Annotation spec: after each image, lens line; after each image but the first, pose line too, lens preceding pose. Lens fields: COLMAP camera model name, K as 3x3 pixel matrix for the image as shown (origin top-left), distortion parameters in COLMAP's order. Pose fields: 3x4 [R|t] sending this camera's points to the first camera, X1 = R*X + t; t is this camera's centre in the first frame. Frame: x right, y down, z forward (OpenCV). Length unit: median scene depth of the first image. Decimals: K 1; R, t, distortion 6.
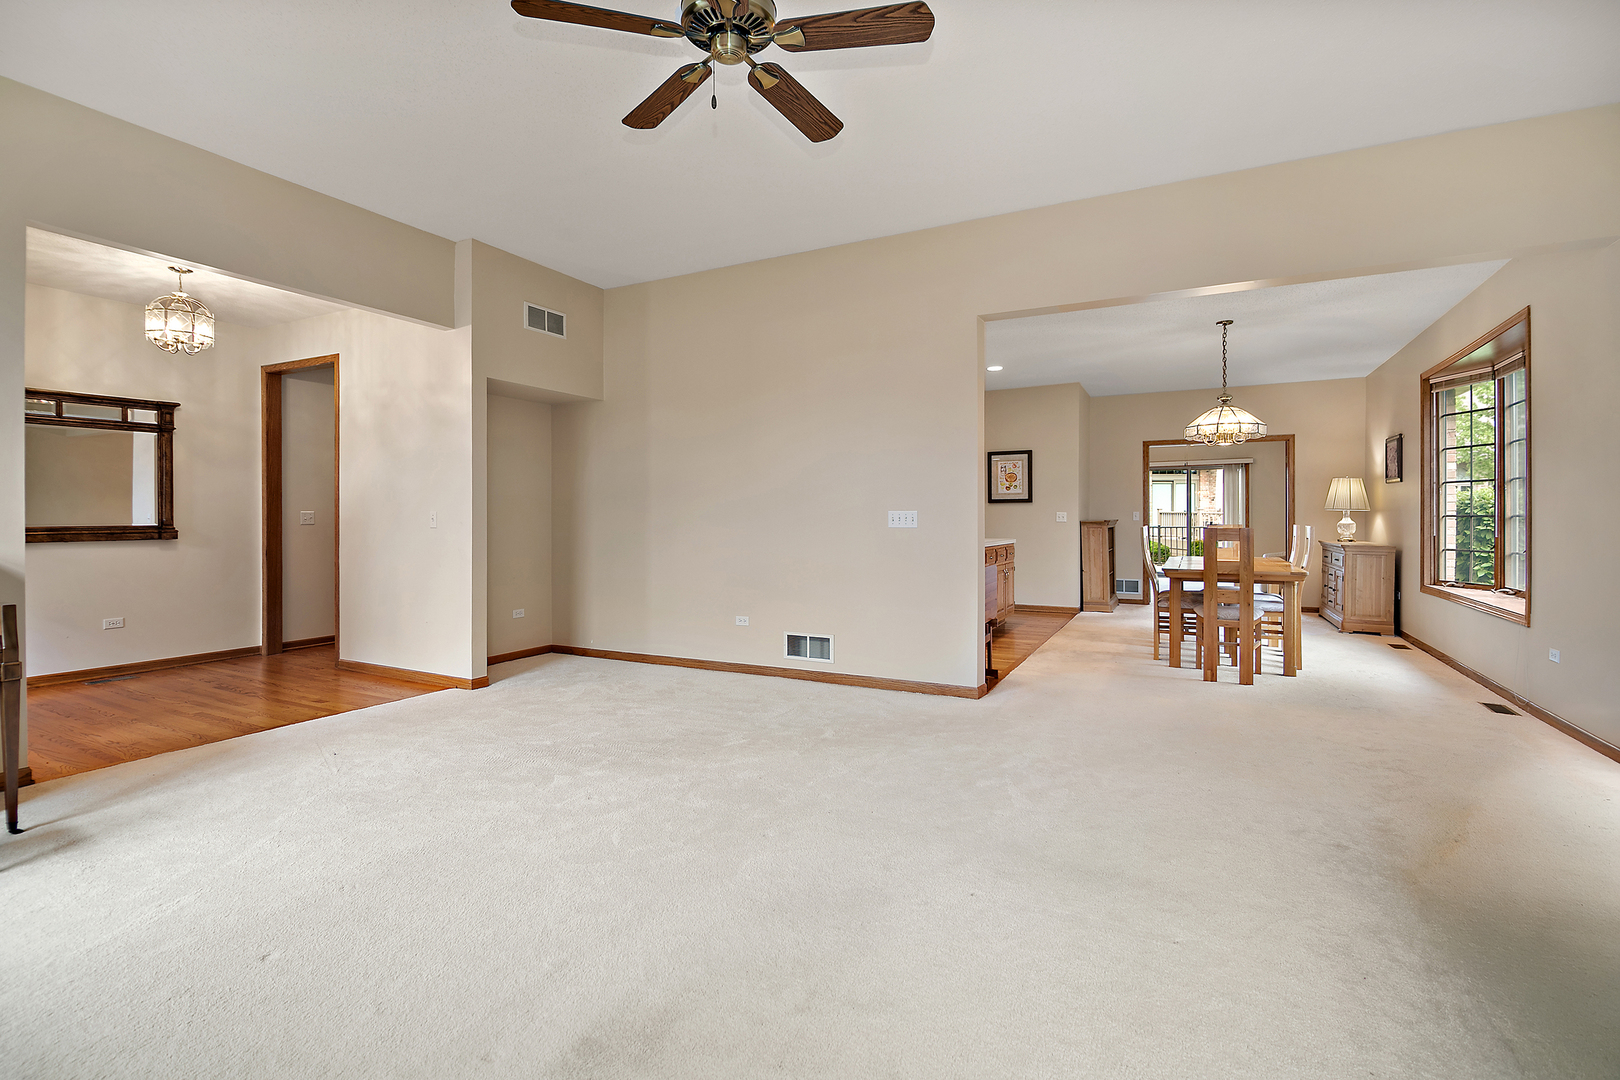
lens RADIAL K [[748.3, 0, 808.1], [0, 748.3, 519.6], [0, 0, 1]] dist [-0.000592, -0.000236]
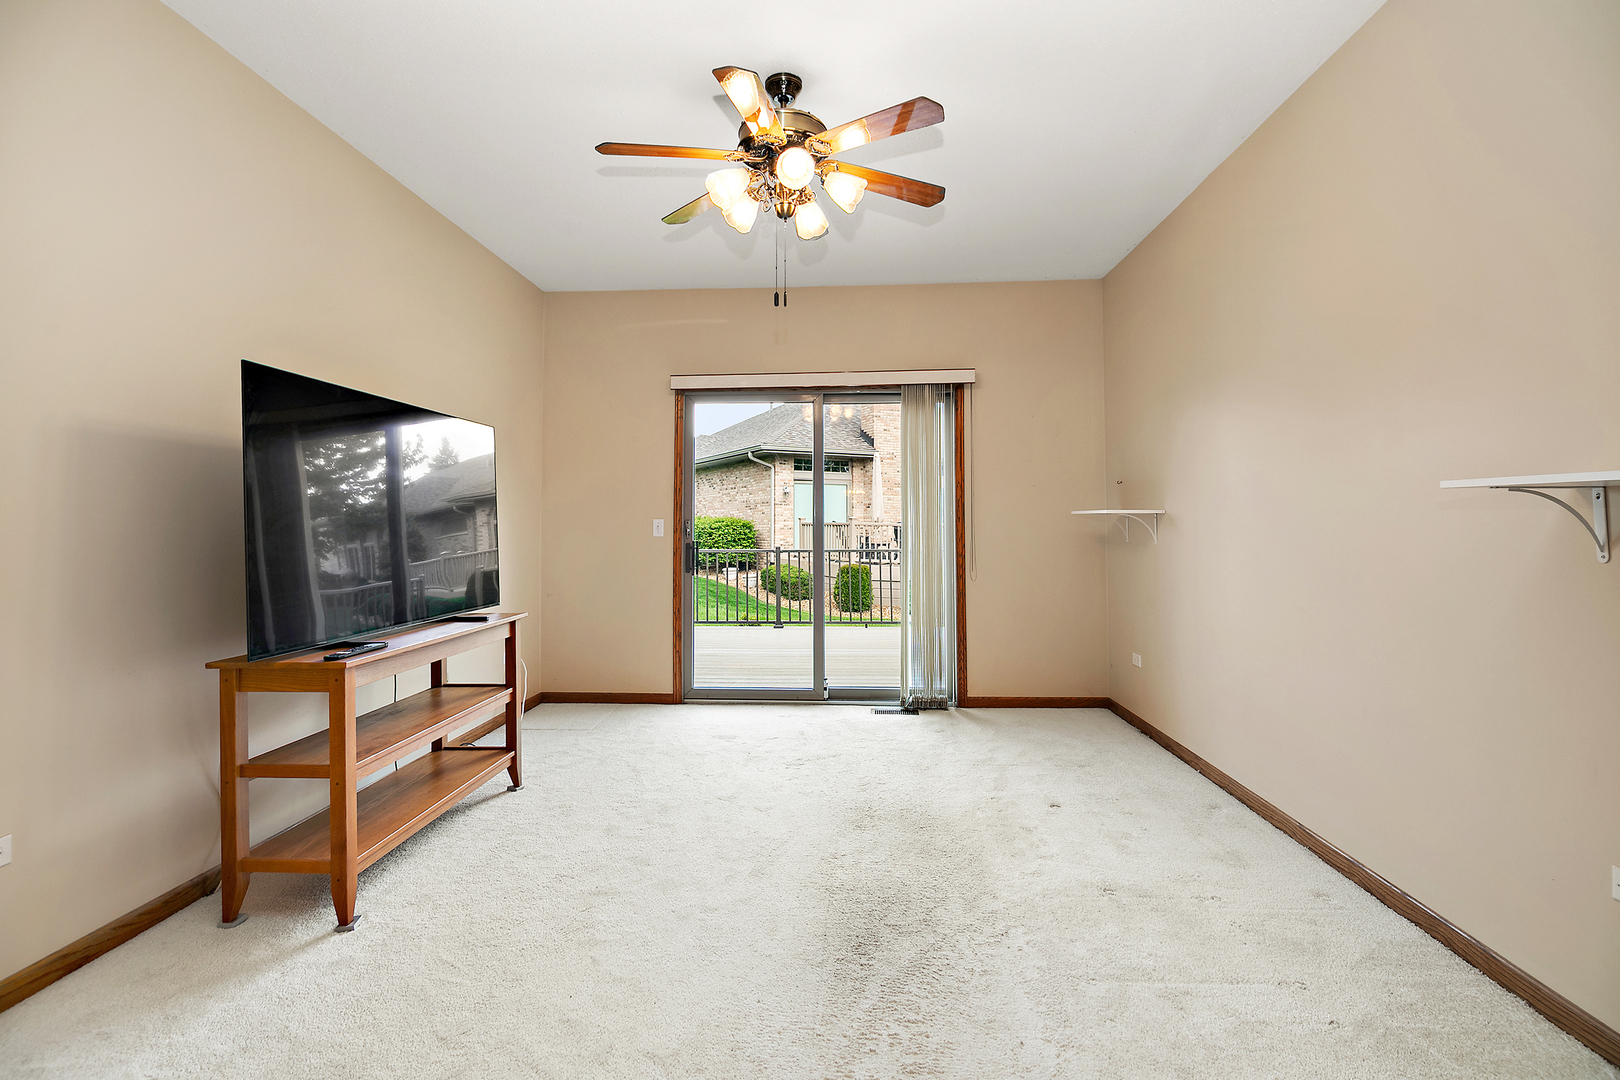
lens RADIAL K [[730.6, 0, 807.6], [0, 730.6, 532.6], [0, 0, 1]] dist [-0.000881, -0.010551]
pose [[0.914559, 0.008583, 0.404361, 0.334020], [-0.008910, 0.999960, -0.001072, -0.002192], [-0.404354, -0.002622, 0.914599, 0.624762]]
